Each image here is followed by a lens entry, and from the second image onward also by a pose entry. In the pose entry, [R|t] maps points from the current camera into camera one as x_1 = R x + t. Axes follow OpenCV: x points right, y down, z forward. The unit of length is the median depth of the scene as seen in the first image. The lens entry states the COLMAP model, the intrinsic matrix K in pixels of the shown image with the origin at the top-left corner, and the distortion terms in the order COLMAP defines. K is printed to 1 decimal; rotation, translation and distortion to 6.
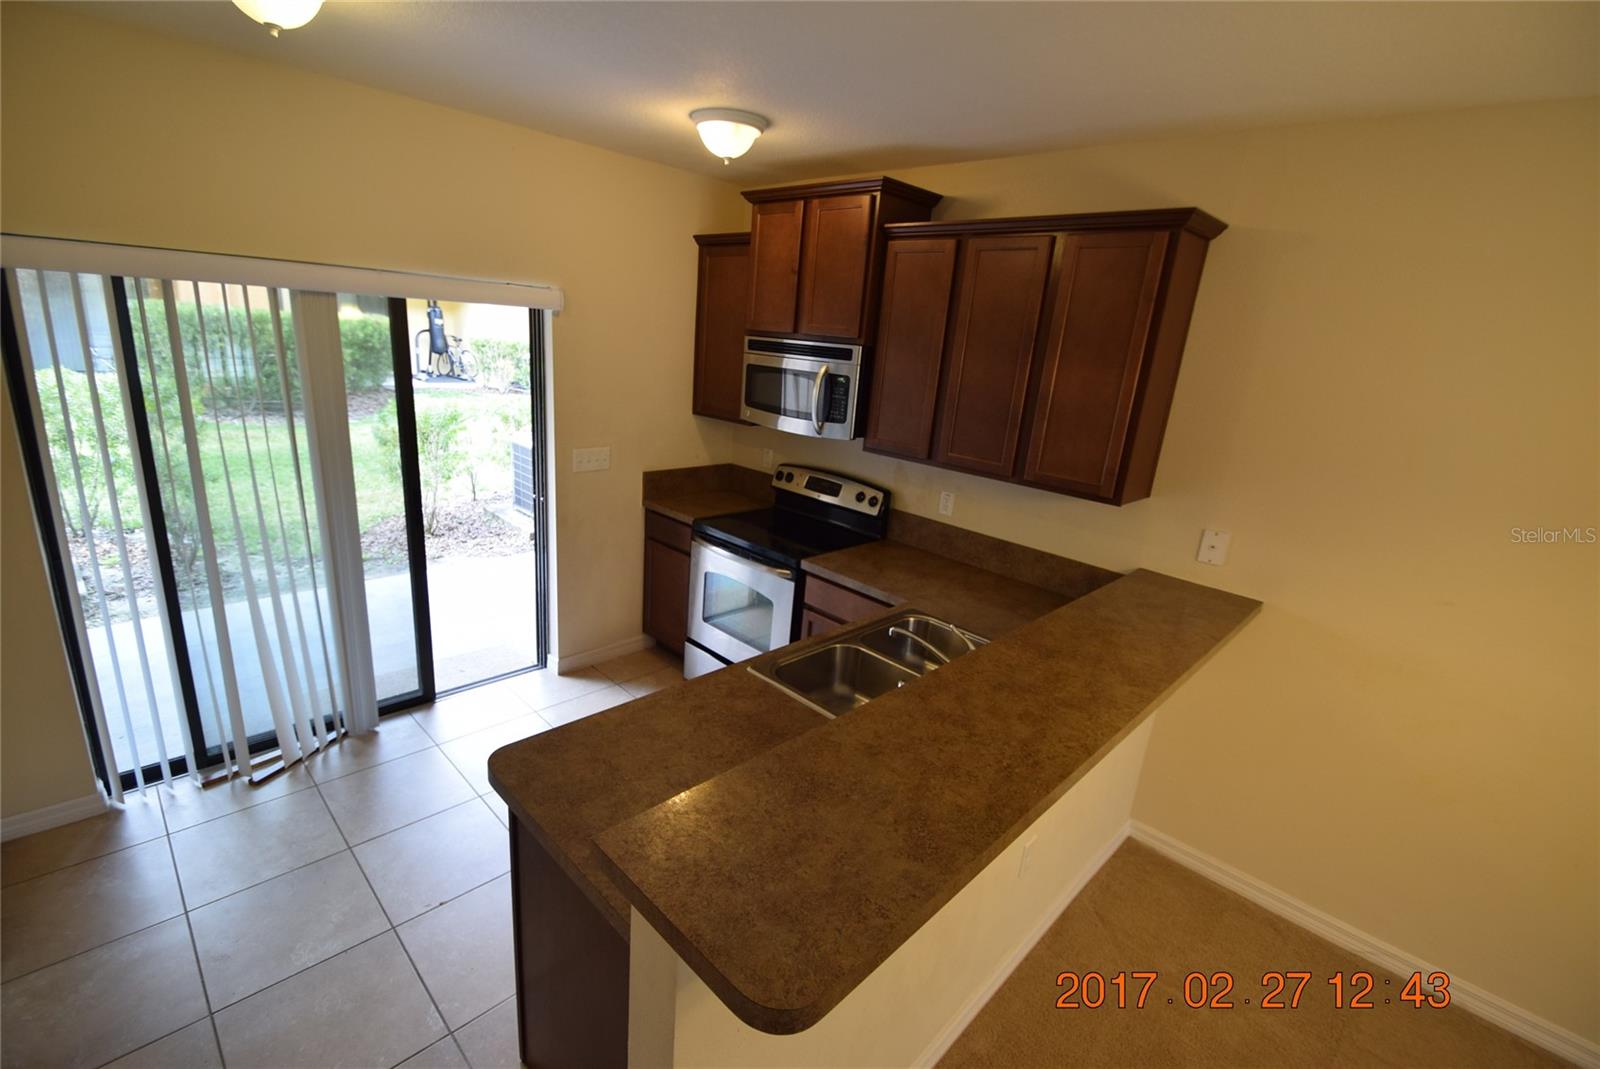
lens RADIAL K [[713.8, 0, 758.2], [0, 713.8, 537.8], [0, 0, 1]] dist [-0.000063, -0.000312]
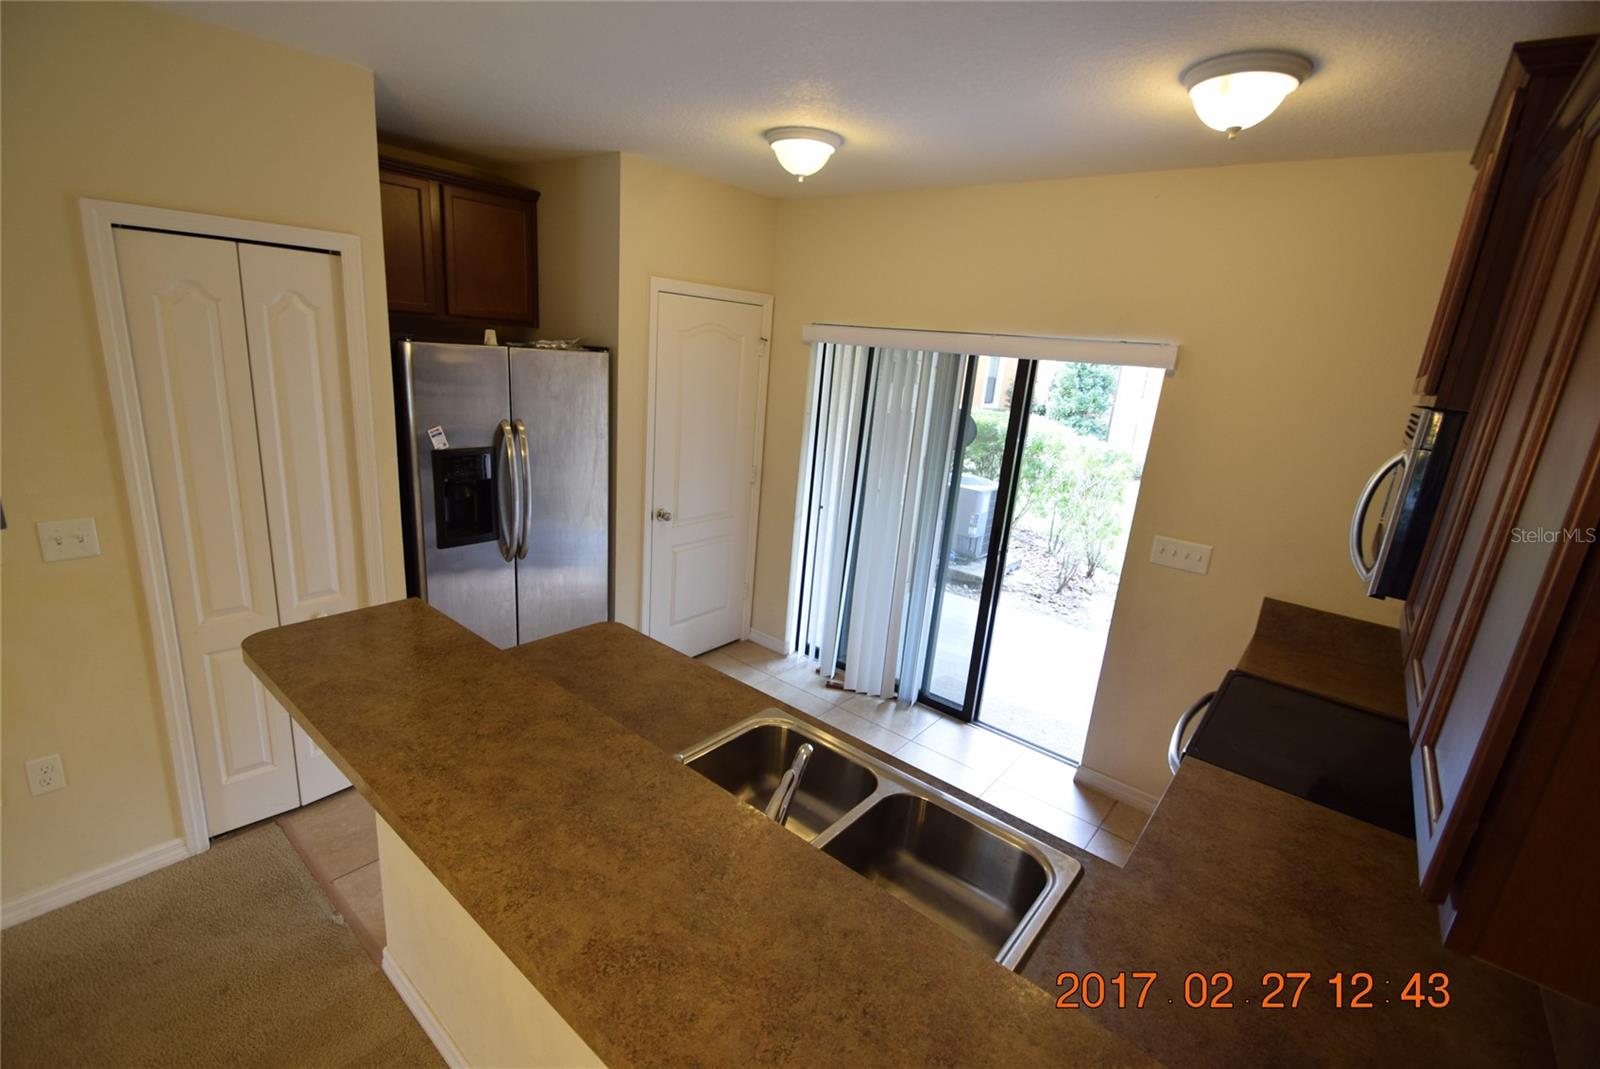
lens RADIAL K [[710.4, 0, 802.7], [0, 710.4, 499.1], [0, 0, 1]] dist [0.000098, -0.000074]
pose [[0.130120, 0.153316, -0.979573, 0.546305], [-0.351470, 0.930948, 0.099019, -0.111020], [0.927113, 0.331406, 0.175021, 0.512465]]
